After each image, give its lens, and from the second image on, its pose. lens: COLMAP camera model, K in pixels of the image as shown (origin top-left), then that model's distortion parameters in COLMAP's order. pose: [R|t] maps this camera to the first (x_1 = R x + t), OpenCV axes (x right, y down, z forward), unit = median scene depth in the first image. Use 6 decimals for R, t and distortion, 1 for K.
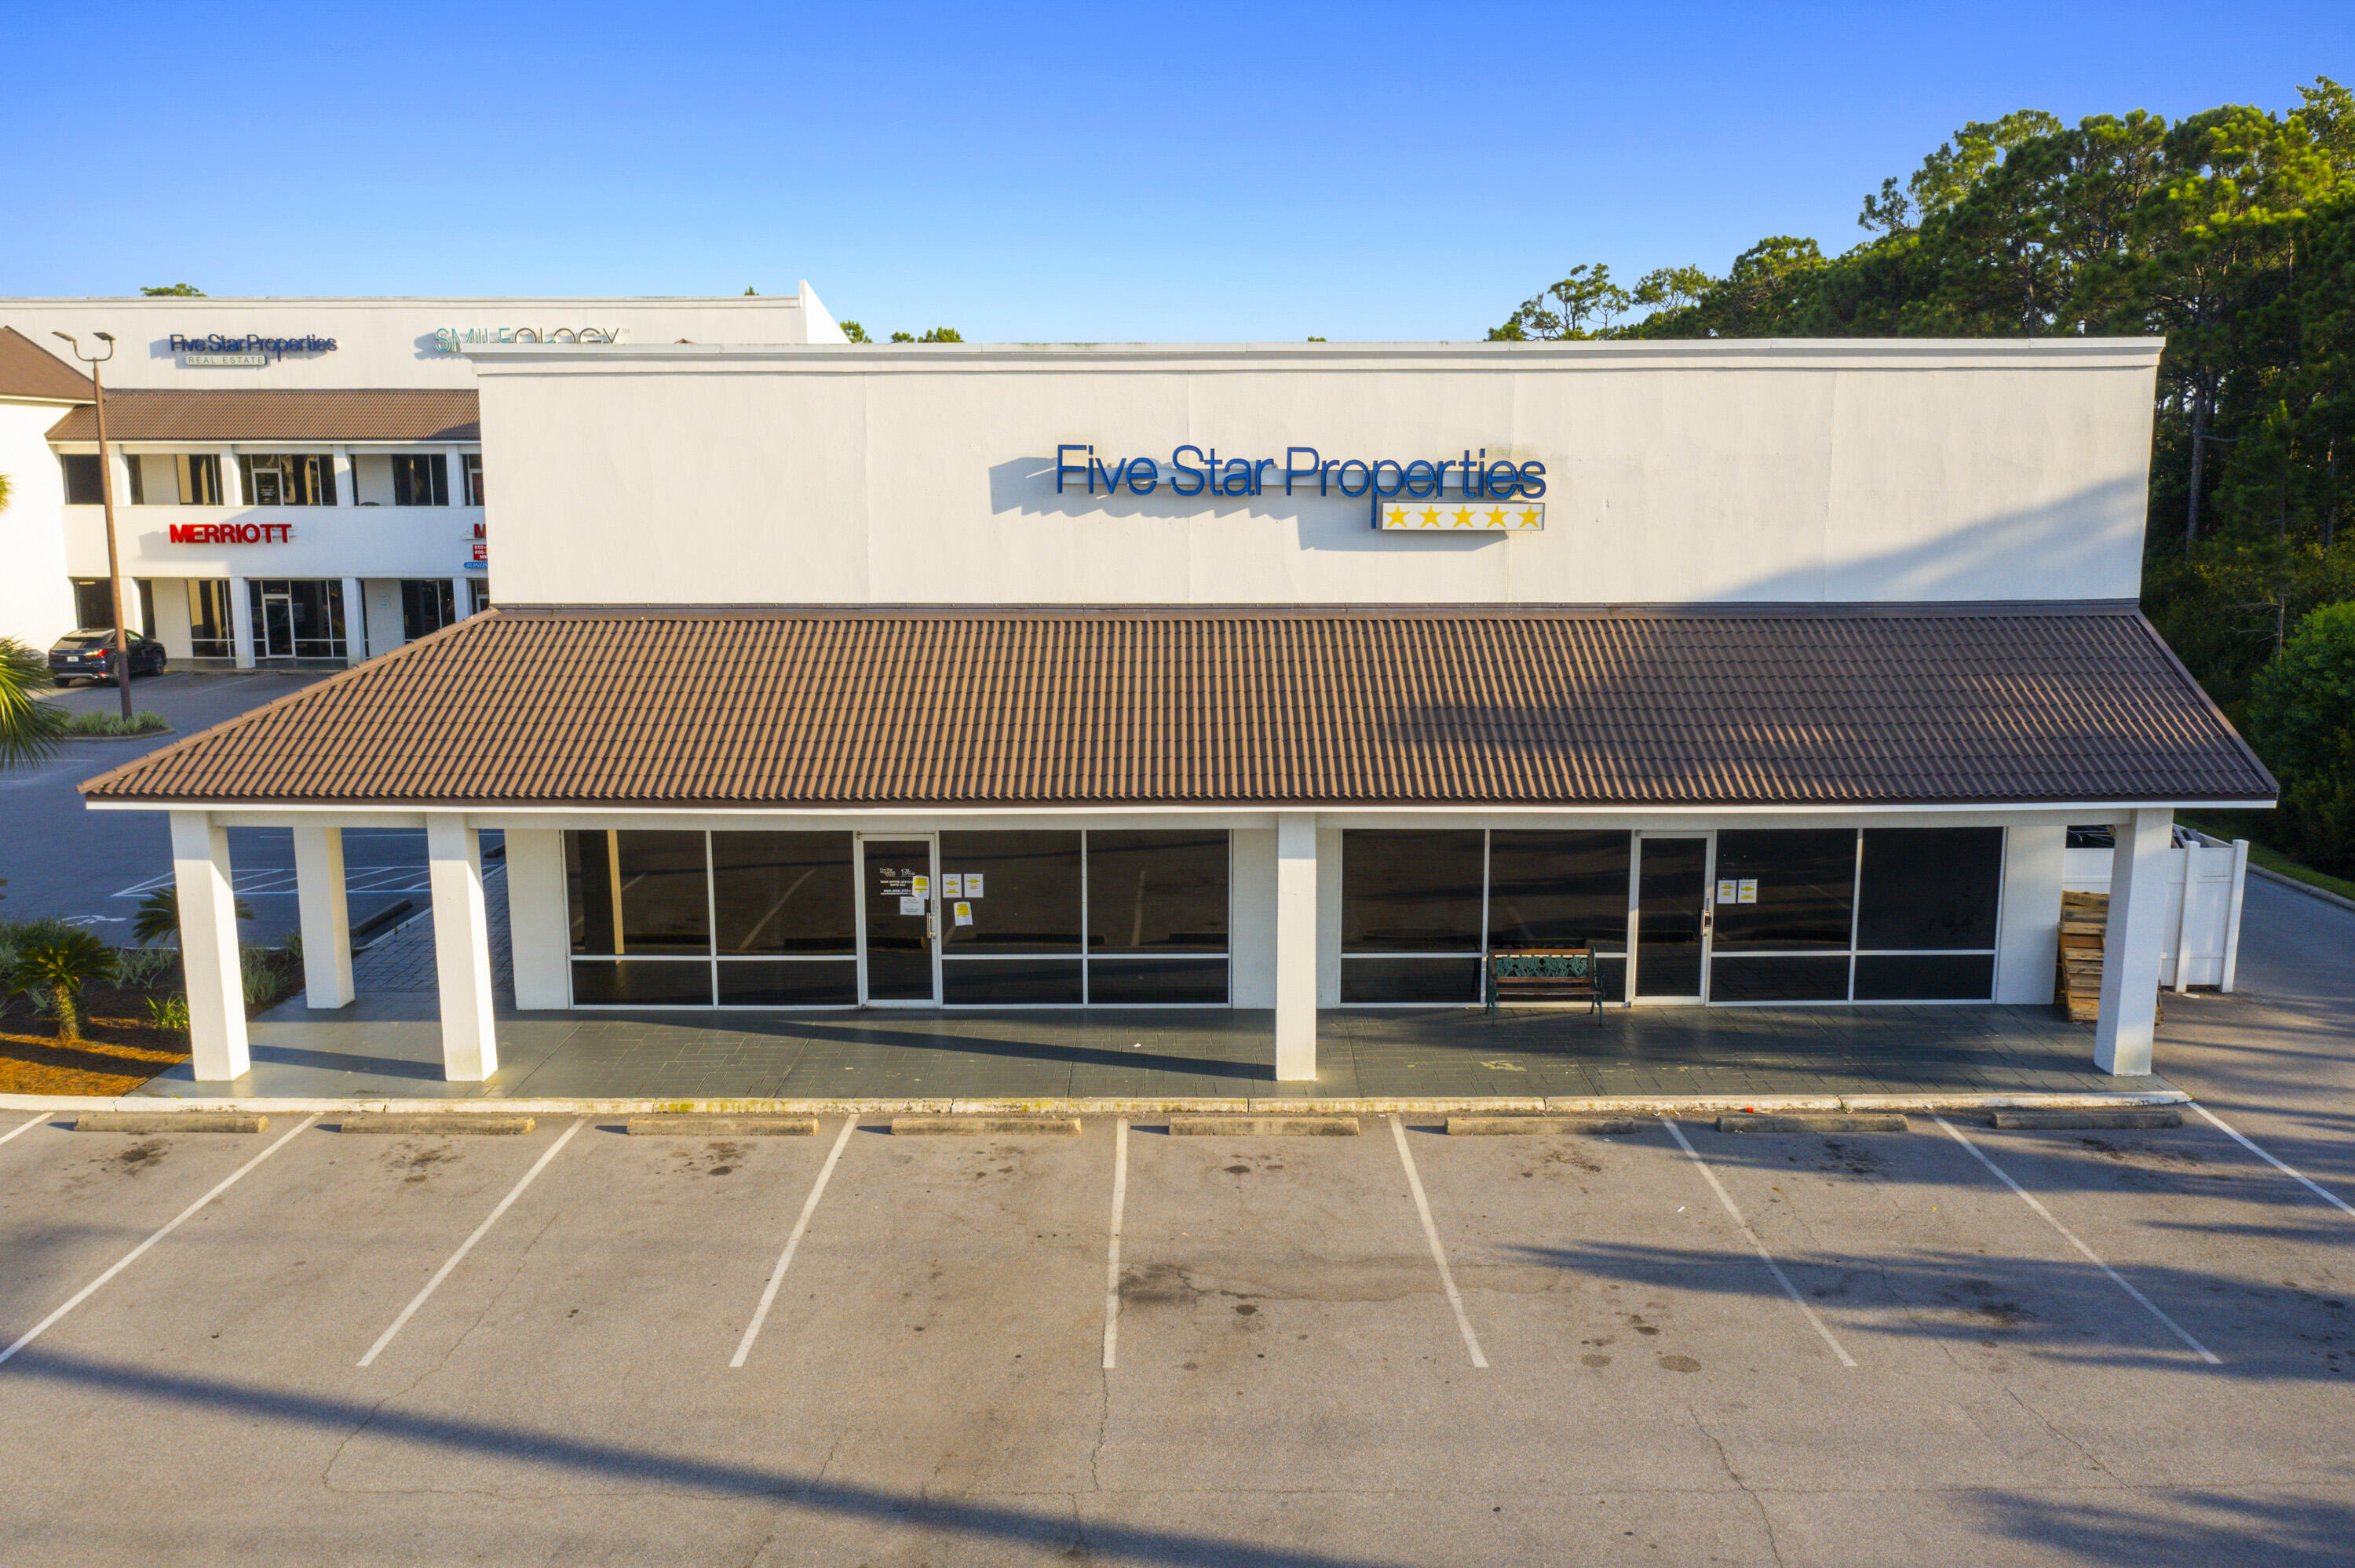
lens RADIAL K [[1872.4, 0, 1174.1], [0, 1872.4, 788.7], [0, 0, 1]] dist [-0.012415, 0.002147]
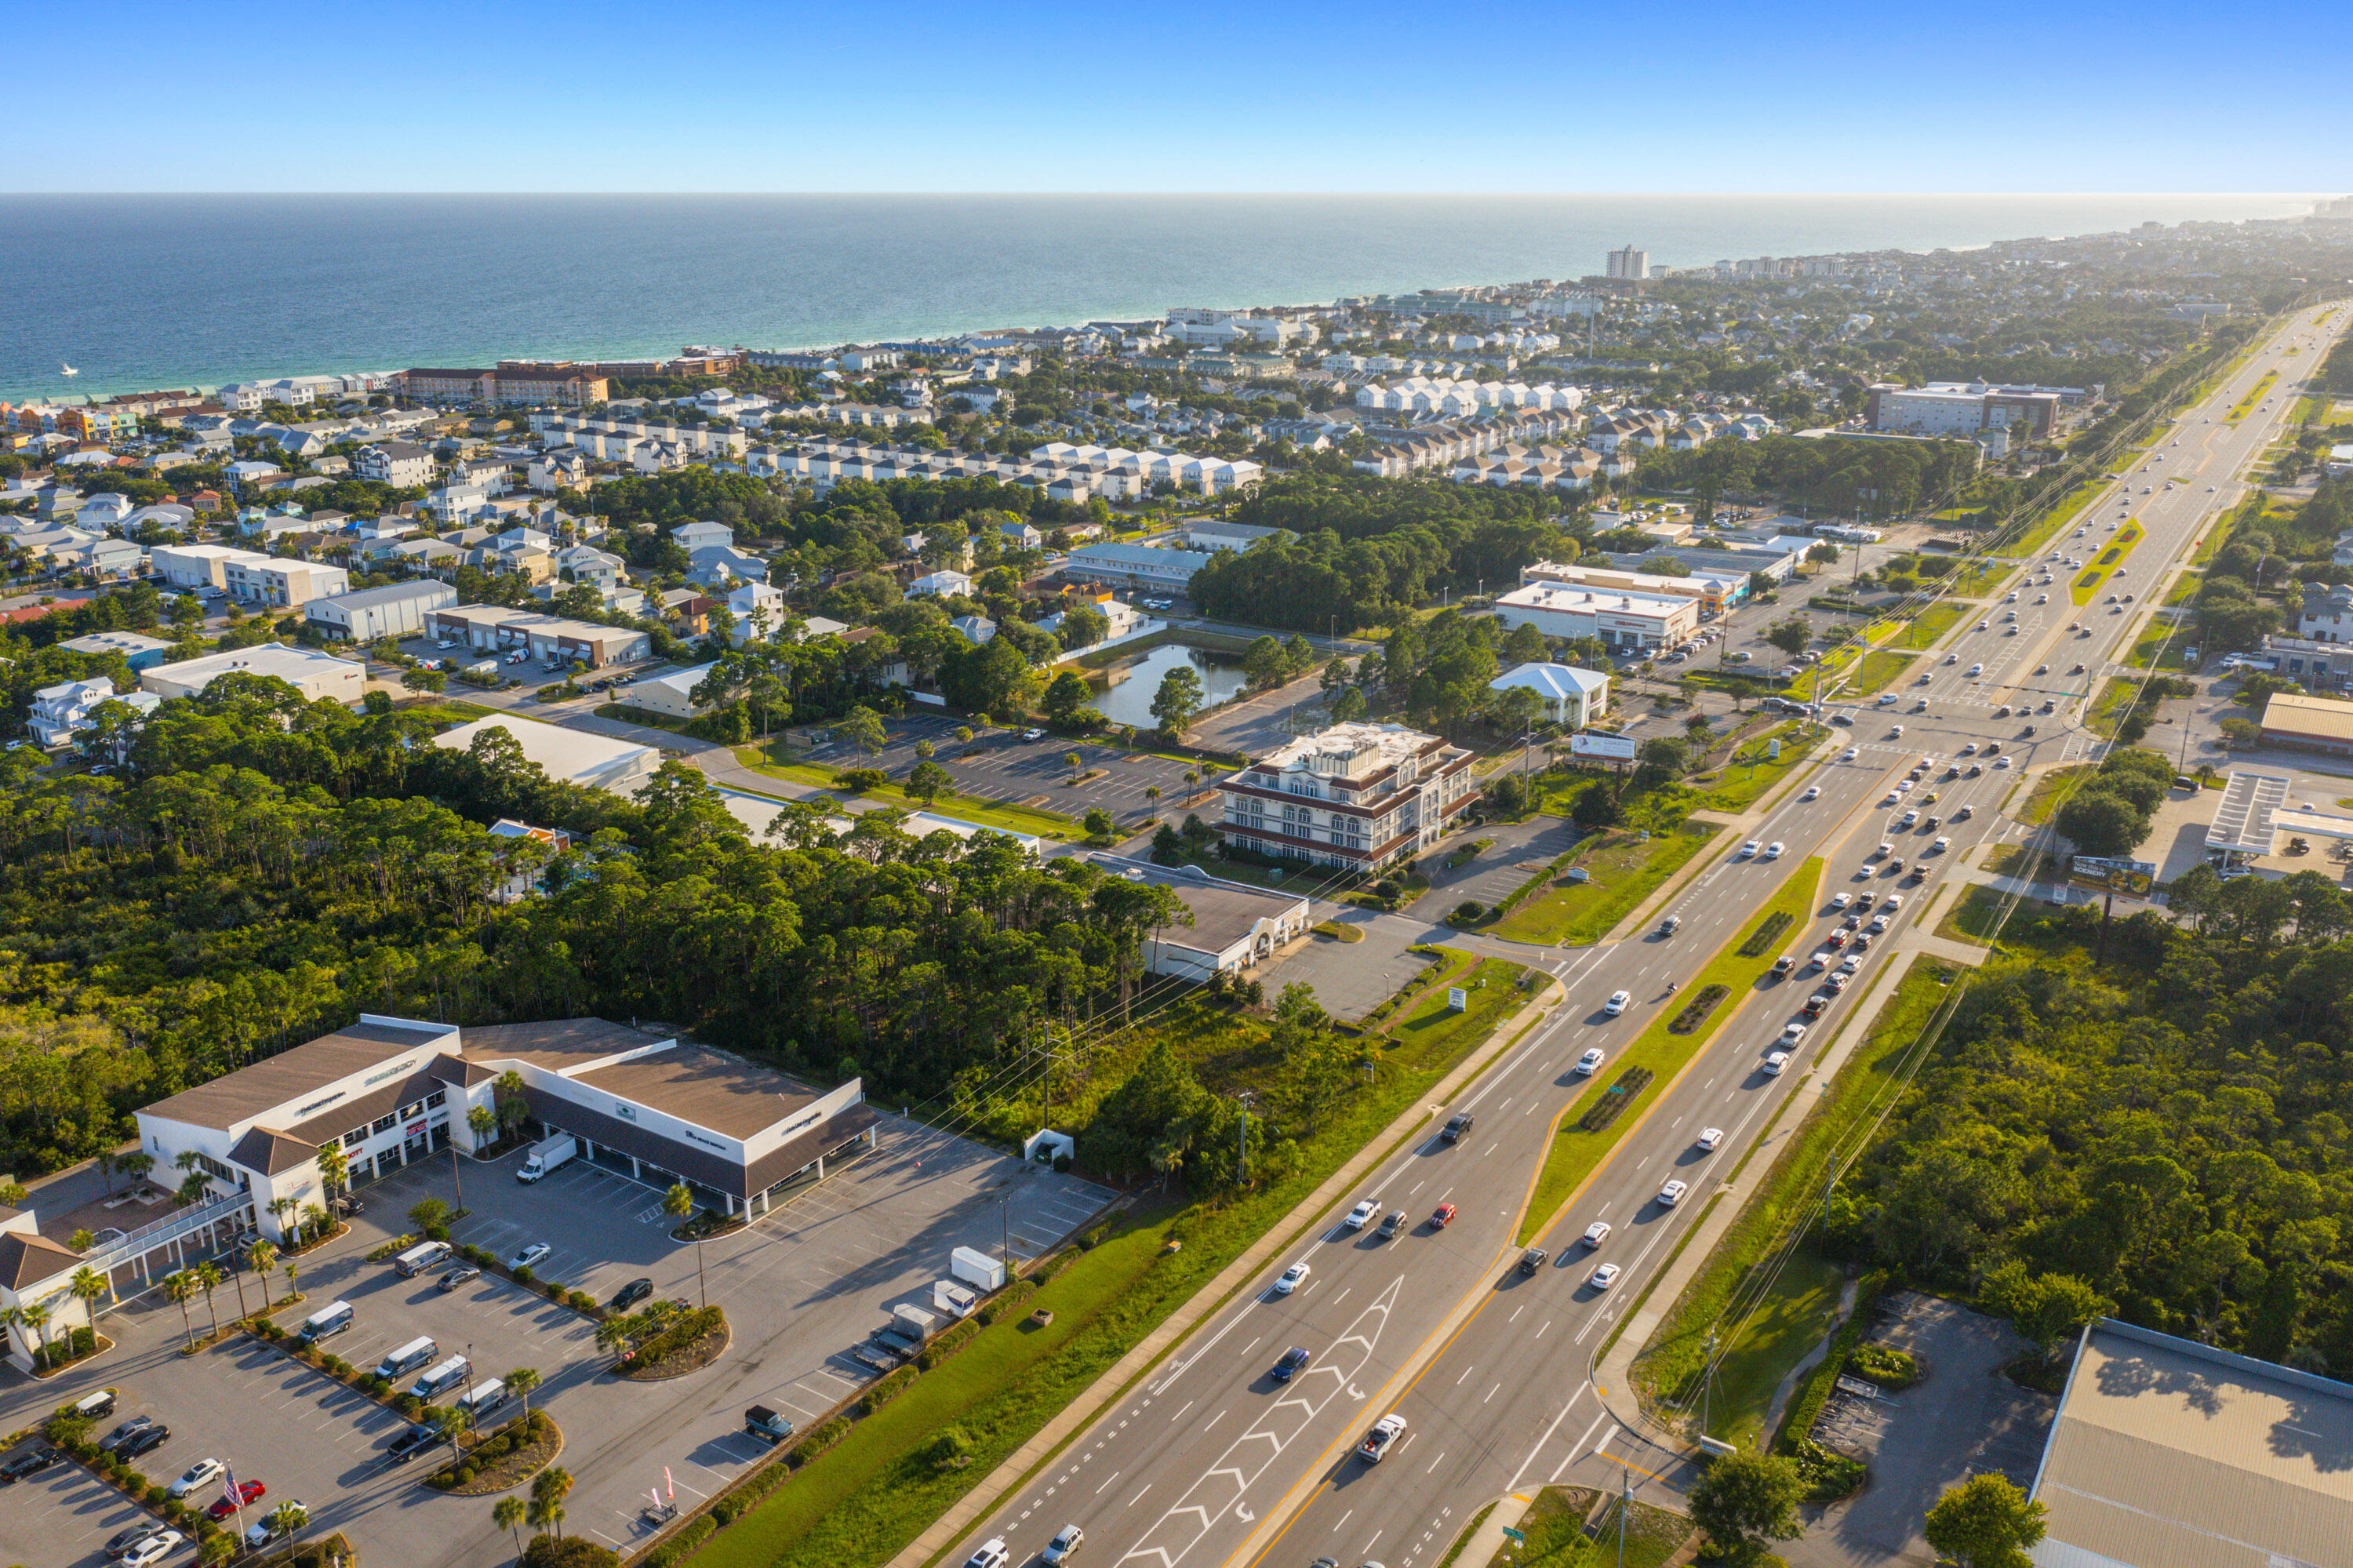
lens RADIAL K [[1916.4, 0, 1175.0], [0, 1916.4, 803.6], [0, 0, 1]] dist [-0.005208, 0.004023]
pose [[0.543451, -0.257161, 0.799080, -2.347997], [0.135054, 0.966304, 0.219128, -1.346344], [-0.828505, -0.011167, 0.559870, -2.267150]]
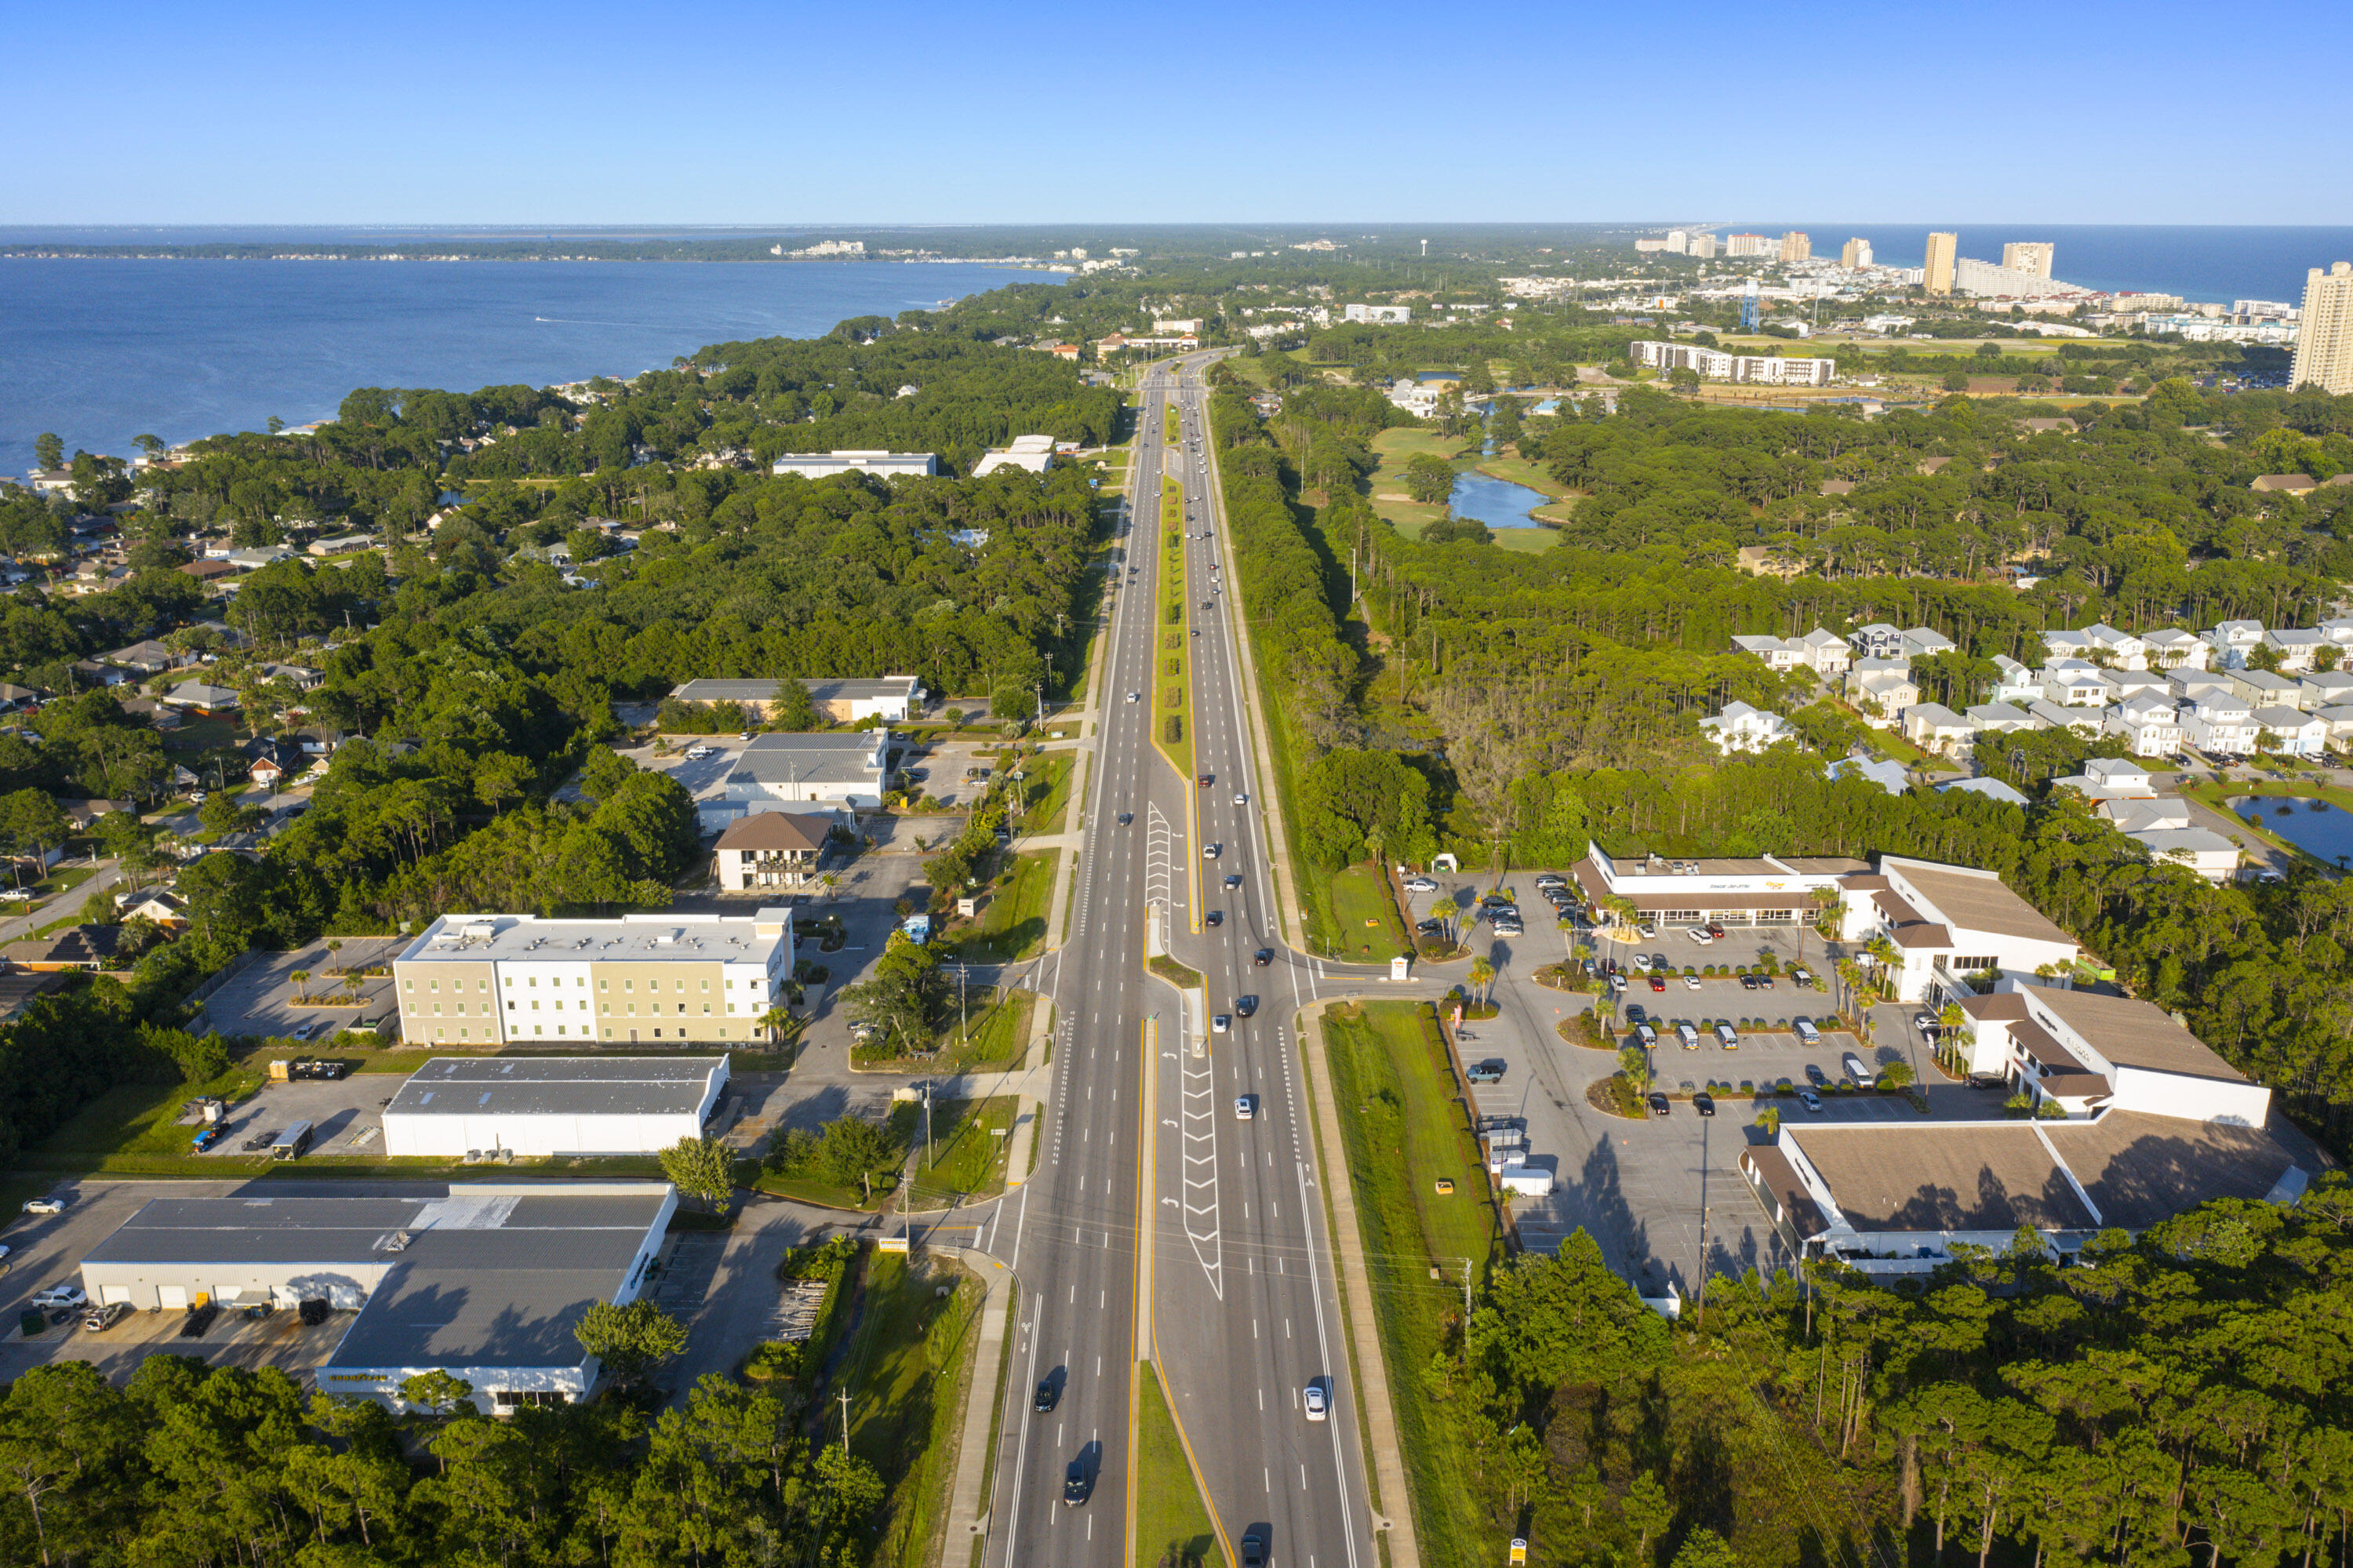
lens RADIAL K [[1871.1, 0, 1173.1], [0, 1871.1, 788.7], [0, 0, 1]] dist [-0.012415, 0.002147]
pose [[-0.004482, 0.287194, -0.957862, 3.263656], [-0.156381, 0.945885, 0.284335, -1.589000], [0.987687, 0.151066, 0.040672, -1.104470]]
